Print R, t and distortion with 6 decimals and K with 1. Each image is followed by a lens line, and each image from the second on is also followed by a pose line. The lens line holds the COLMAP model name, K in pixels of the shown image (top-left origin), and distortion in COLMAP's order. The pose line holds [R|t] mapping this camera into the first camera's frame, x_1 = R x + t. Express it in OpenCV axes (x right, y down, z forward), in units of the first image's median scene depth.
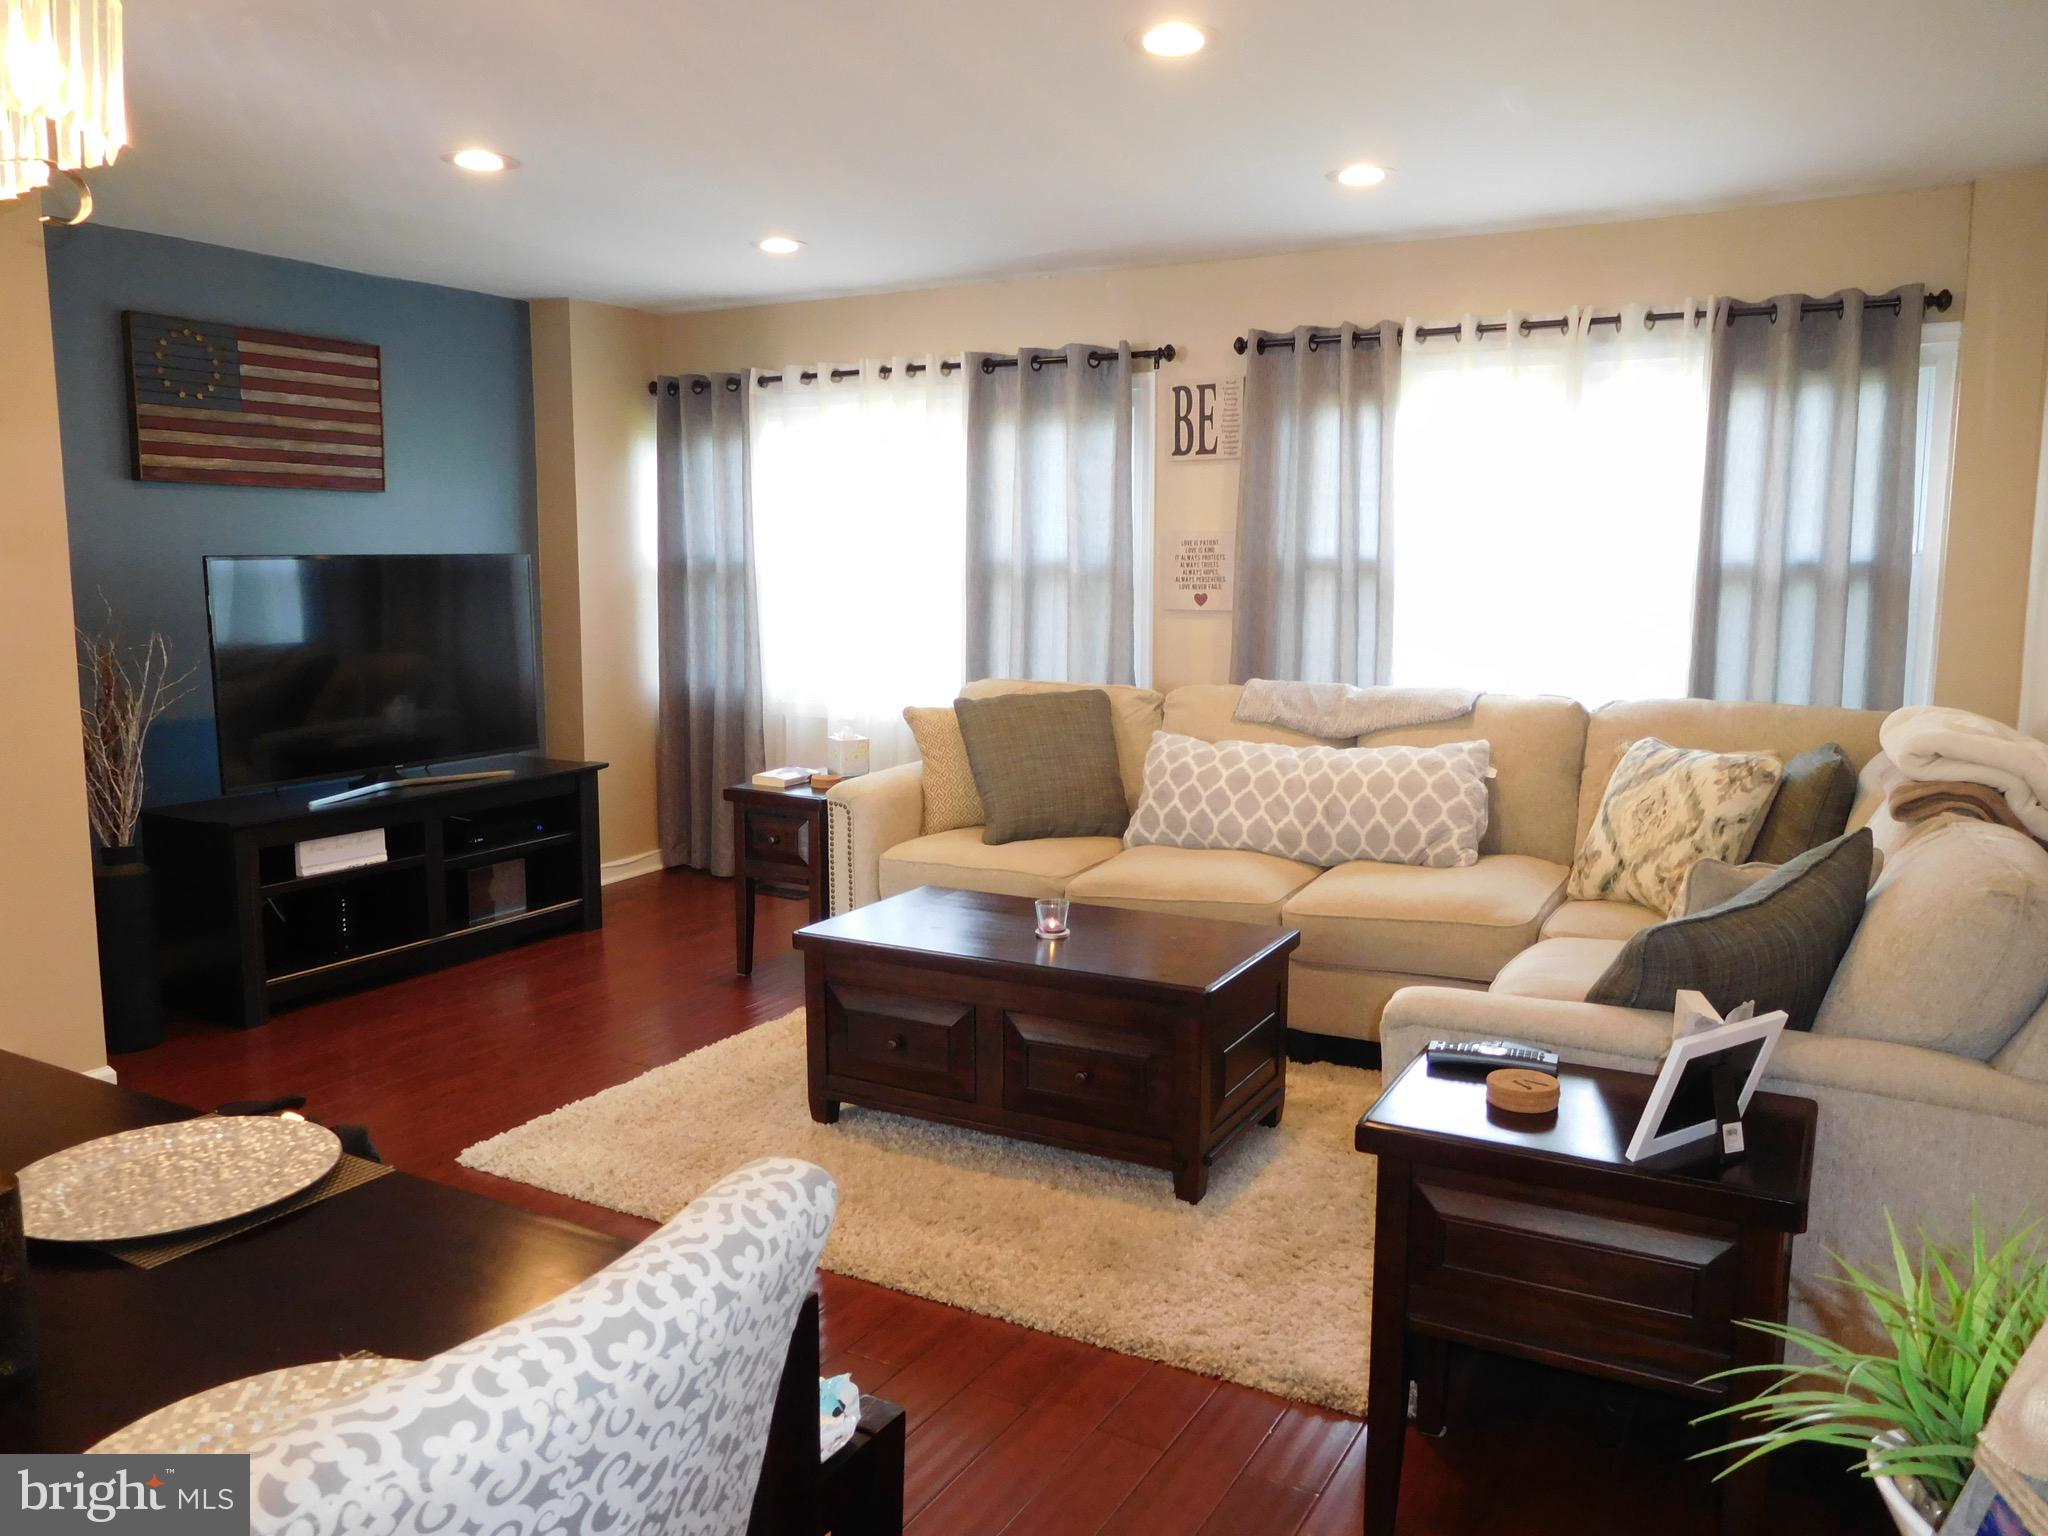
lens RADIAL K [[1537.1, 0, 1020.2], [0, 1537.1, 765.4], [0, 0, 1]] dist [0.006096, -0.005070]
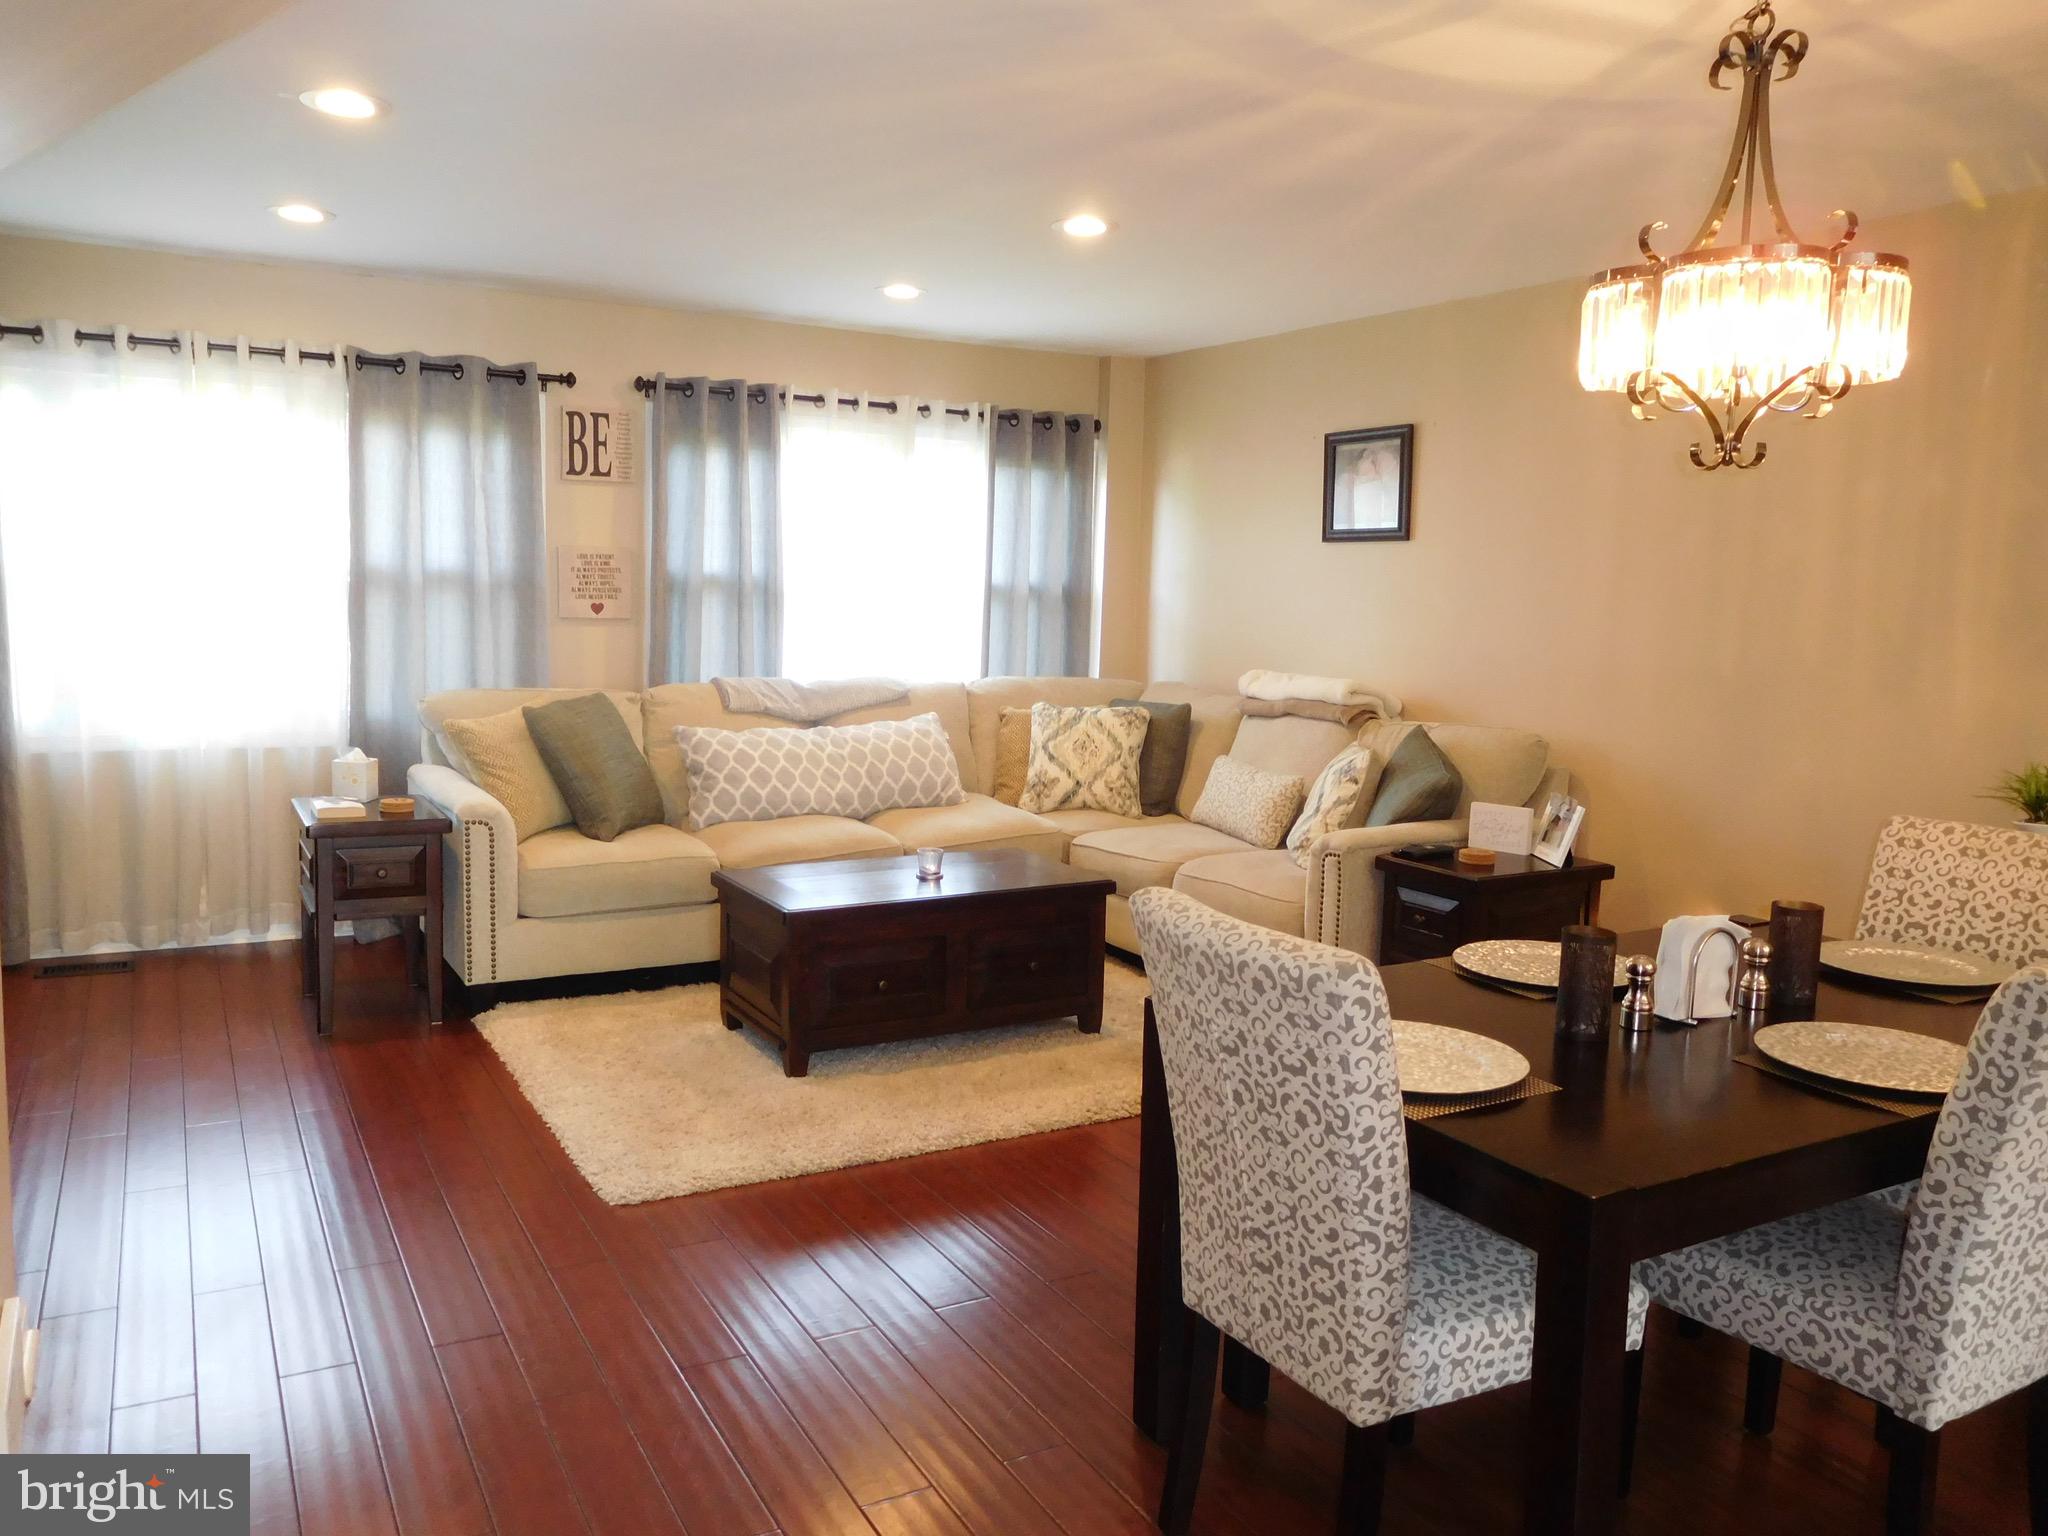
lens RADIAL K [[1537.1, 0, 1026.7], [0, 1537.1, 757.7], [0, 0, 1]] dist [0.006096, -0.005070]
pose [[0.529981, -0.084234, 0.843815, -0.745684], [0.088713, 0.995102, 0.043618, -0.026222], [-0.843356, 0.051741, 0.534858, 0.187497]]
